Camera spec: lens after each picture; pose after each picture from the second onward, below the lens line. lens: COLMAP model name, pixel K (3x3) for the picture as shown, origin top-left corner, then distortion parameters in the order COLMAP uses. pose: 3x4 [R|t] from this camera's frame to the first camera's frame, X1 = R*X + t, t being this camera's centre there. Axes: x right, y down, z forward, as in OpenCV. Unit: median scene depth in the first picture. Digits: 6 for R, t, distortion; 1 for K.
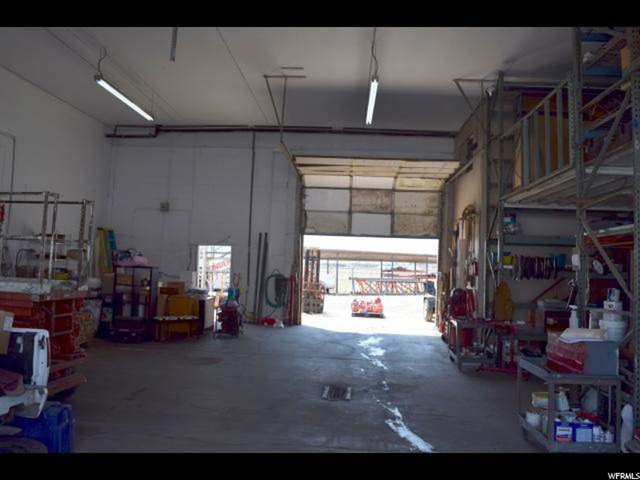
lens RADIAL K [[511.6, 0, 303.8], [0, 511.6, 240.1], [0, 0, 1]] dist [-0.076848, 0.001888]
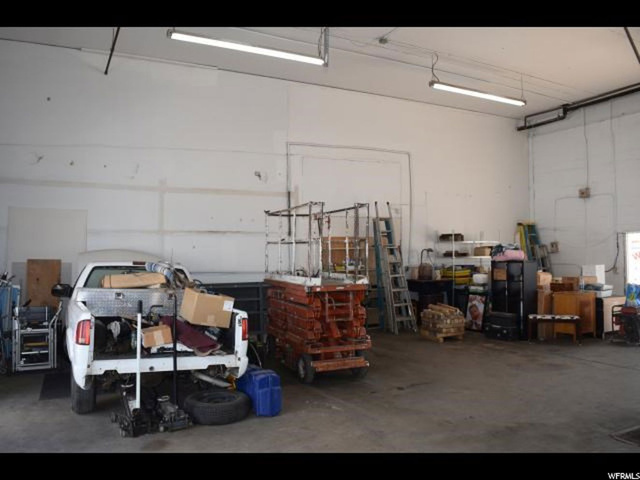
lens RADIAL K [[511.6, 0, 318.3], [0, 511.6, 239.1], [0, 0, 1]] dist [-0.076848, 0.001888]
pose [[0.532485, -0.063561, -0.844050, 0.273596], [0.065504, 0.997280, -0.033776, 0.018170], [0.843901, -0.037304, 0.535200, 0.173966]]
